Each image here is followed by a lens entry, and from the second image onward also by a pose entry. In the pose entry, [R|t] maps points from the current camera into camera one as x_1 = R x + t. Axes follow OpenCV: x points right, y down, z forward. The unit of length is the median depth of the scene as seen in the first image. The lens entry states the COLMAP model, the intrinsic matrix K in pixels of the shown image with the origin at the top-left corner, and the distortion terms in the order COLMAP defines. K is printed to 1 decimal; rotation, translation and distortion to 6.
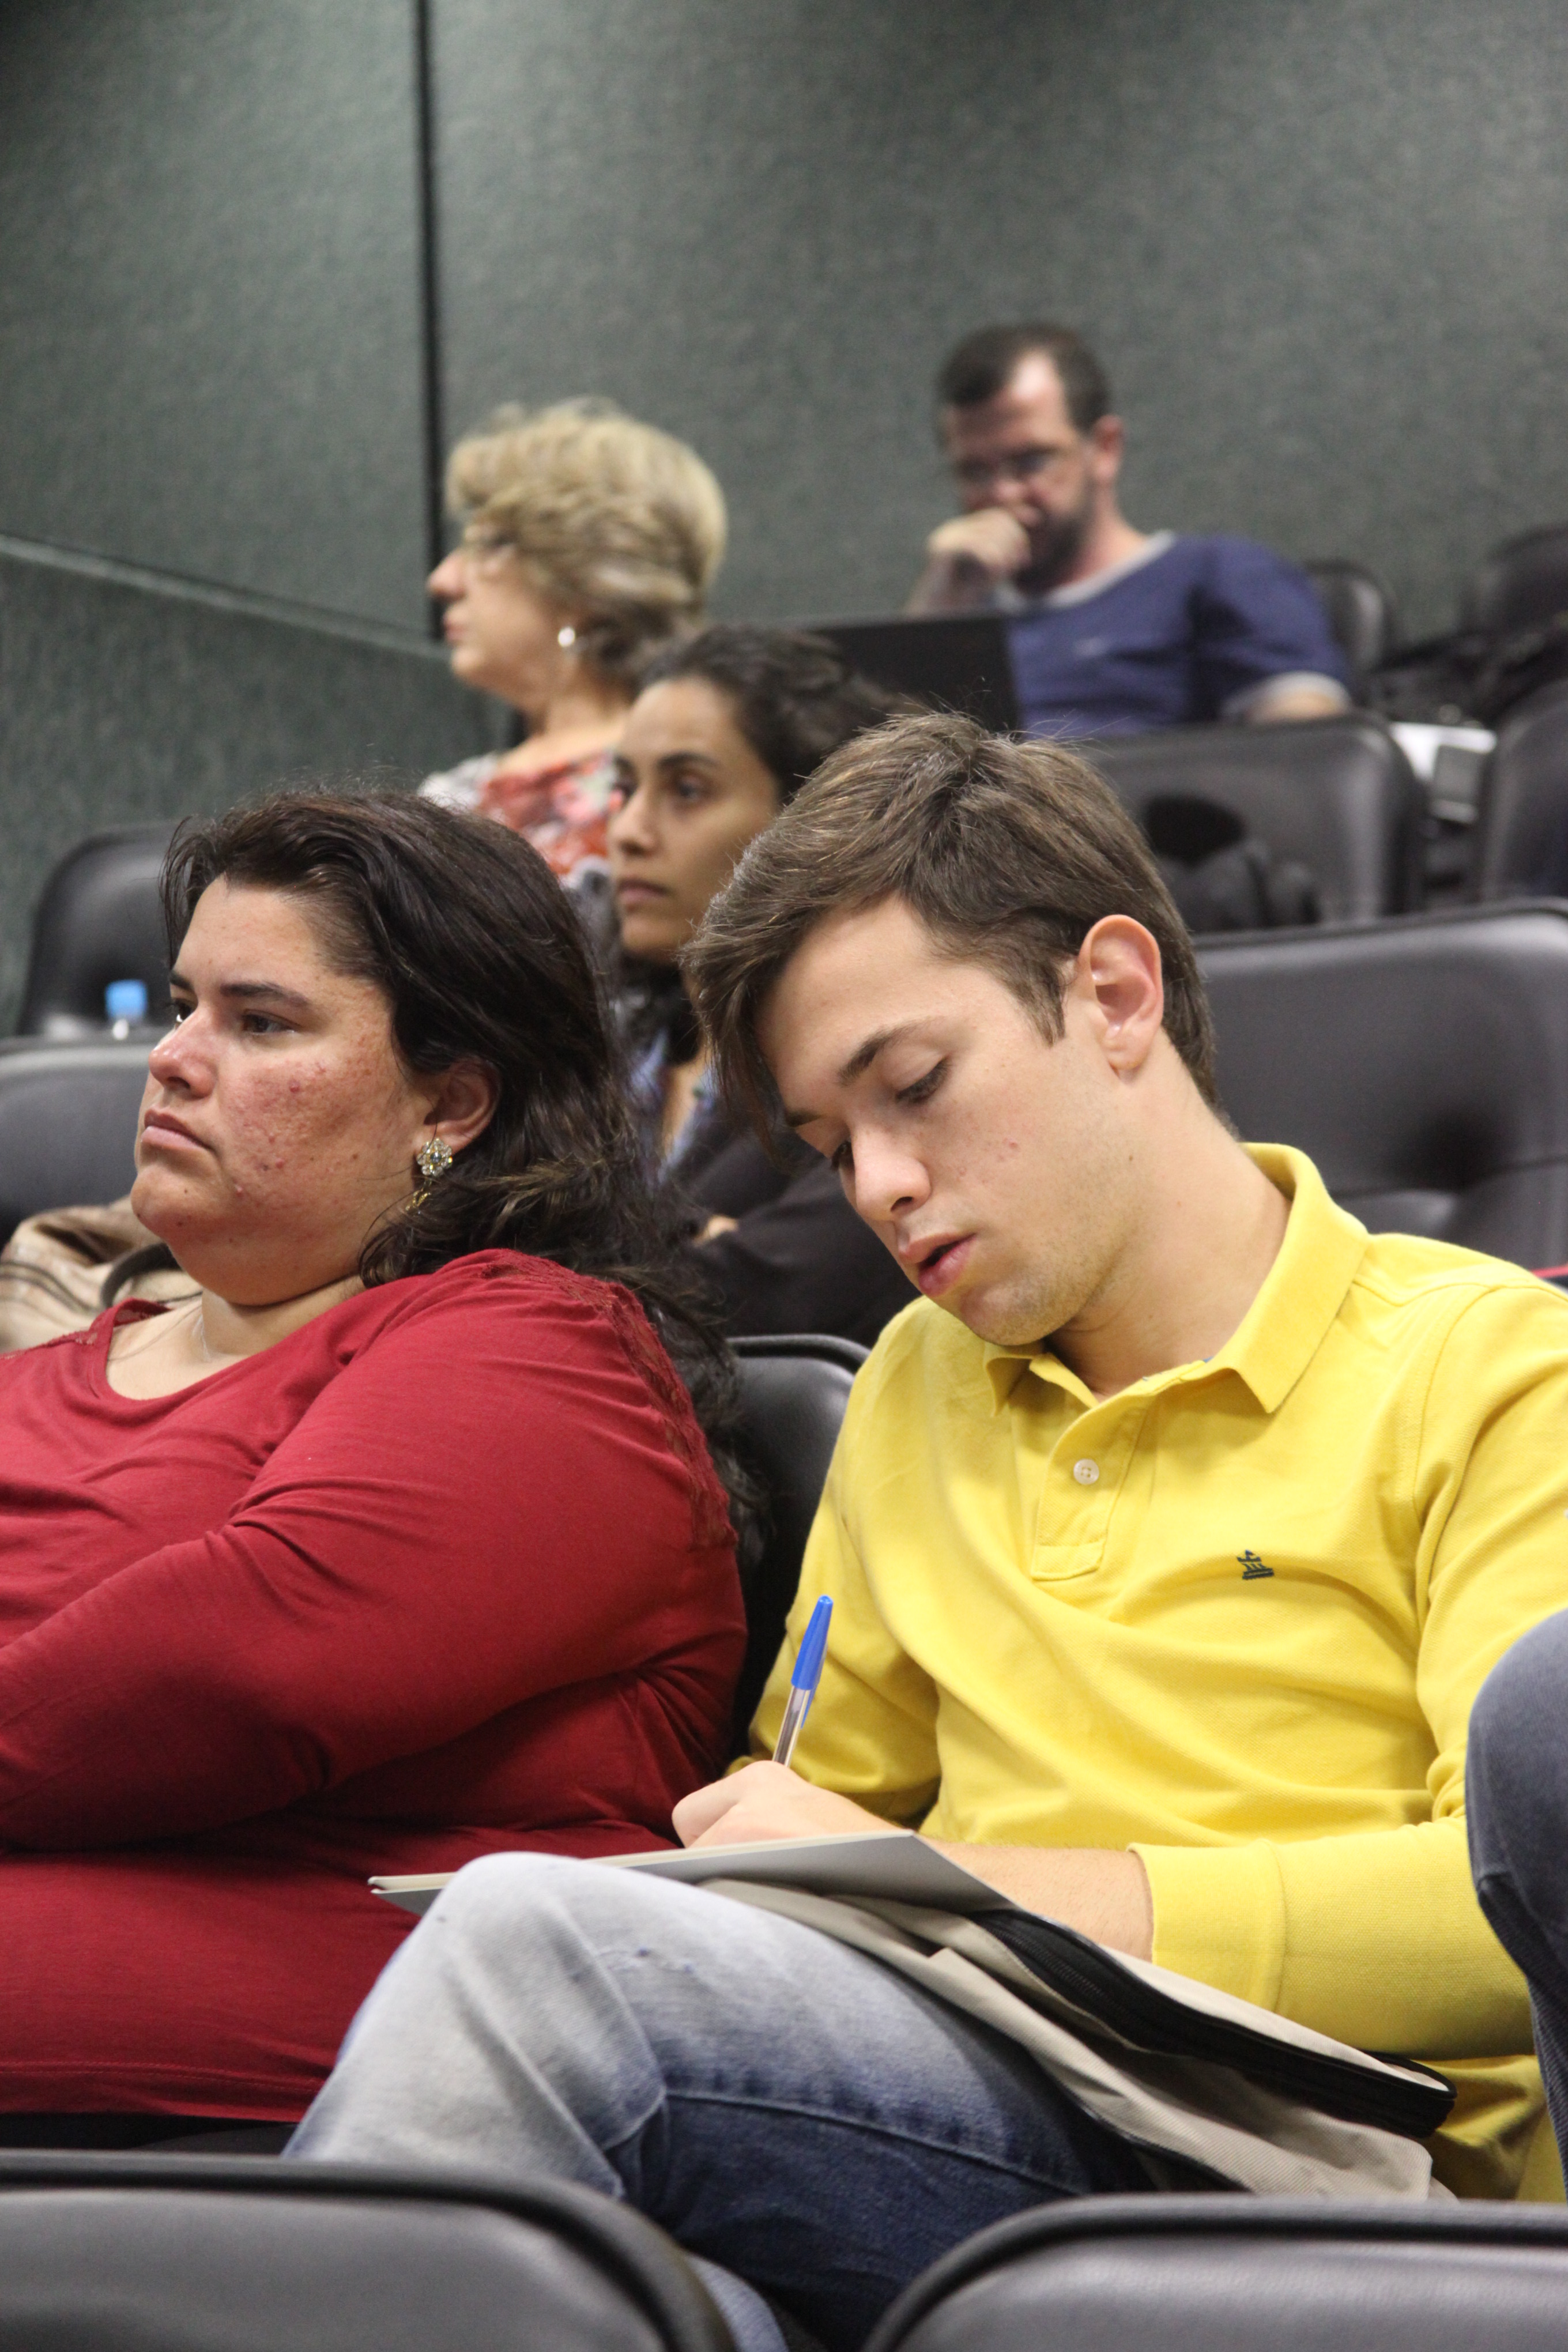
lens RADIAL K [[5509.0, 0, 788.7], [0, 5509.0, 1185.0], [0, 0, 1]] dist [0.094188, 0.000000]
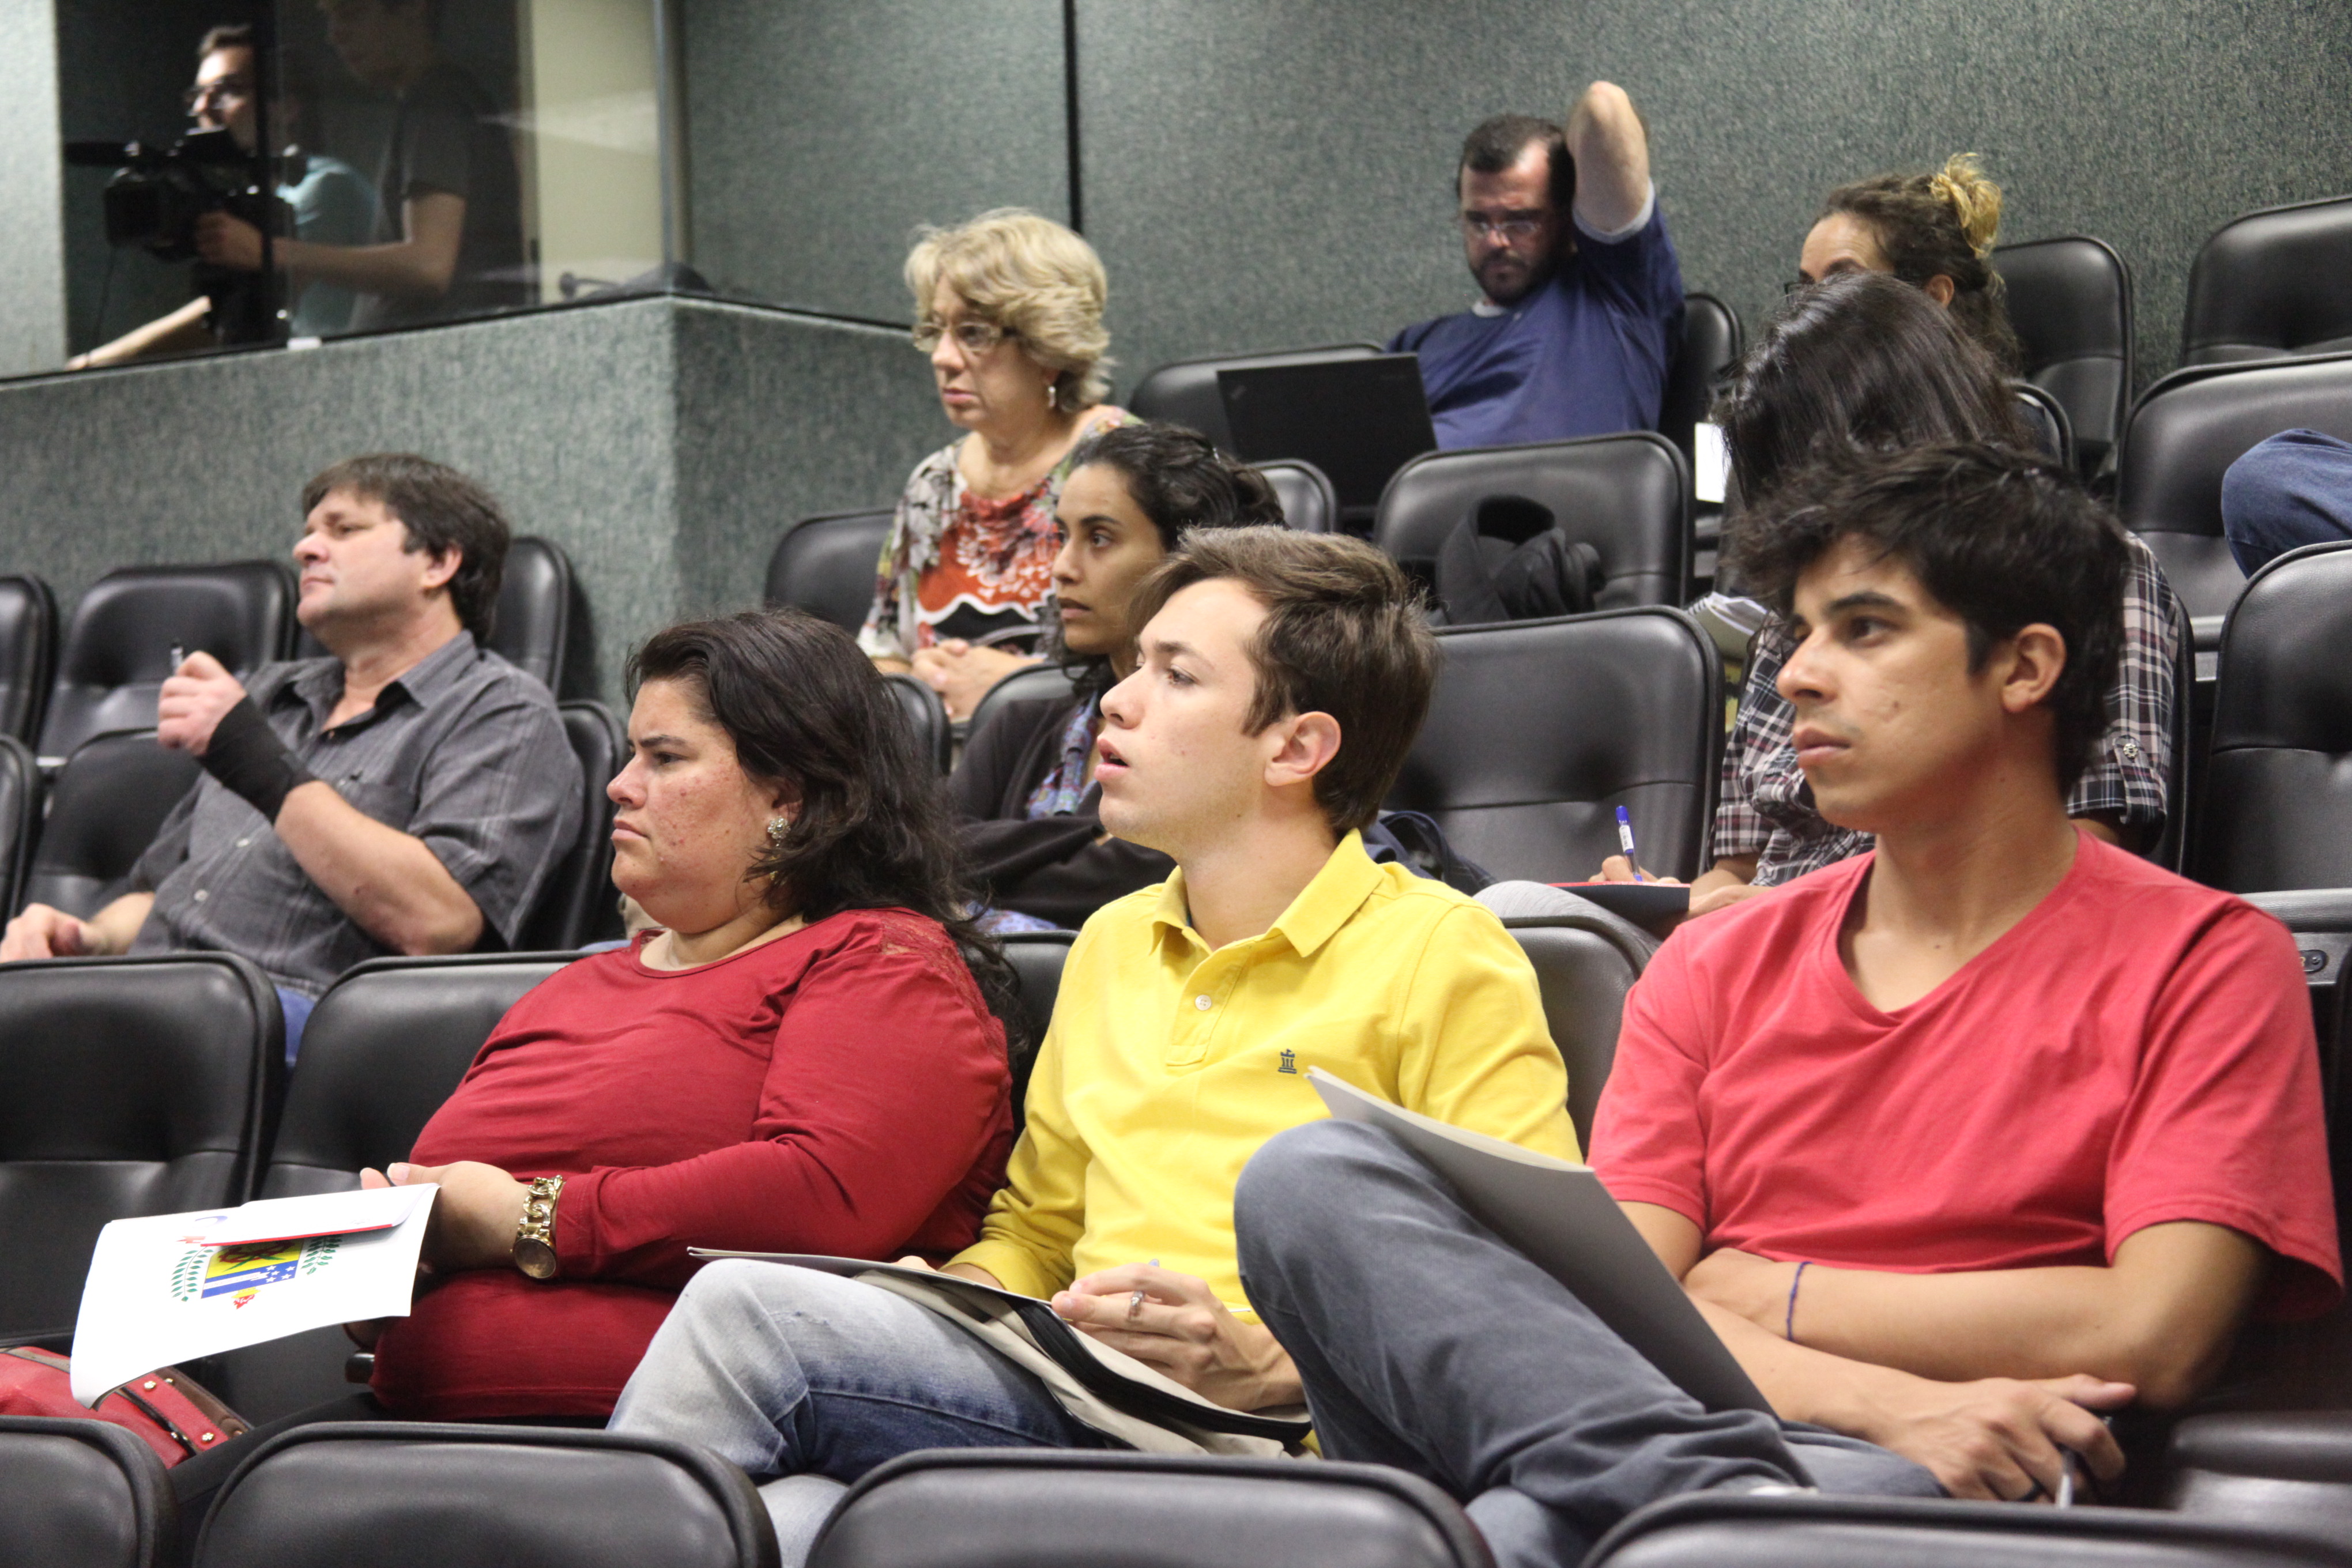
lens RADIAL K [[5170.9, 0, 1172.8], [0, 5170.9, 778.7], [0, 0, 1]] dist [0.044072, 0.000000]
pose [[0.988281, -0.006938, -0.152485, 0.169426], [0.014108, 0.998842, 0.045989, -0.054225], [0.151990, -0.047601, 0.987235, -0.313025]]
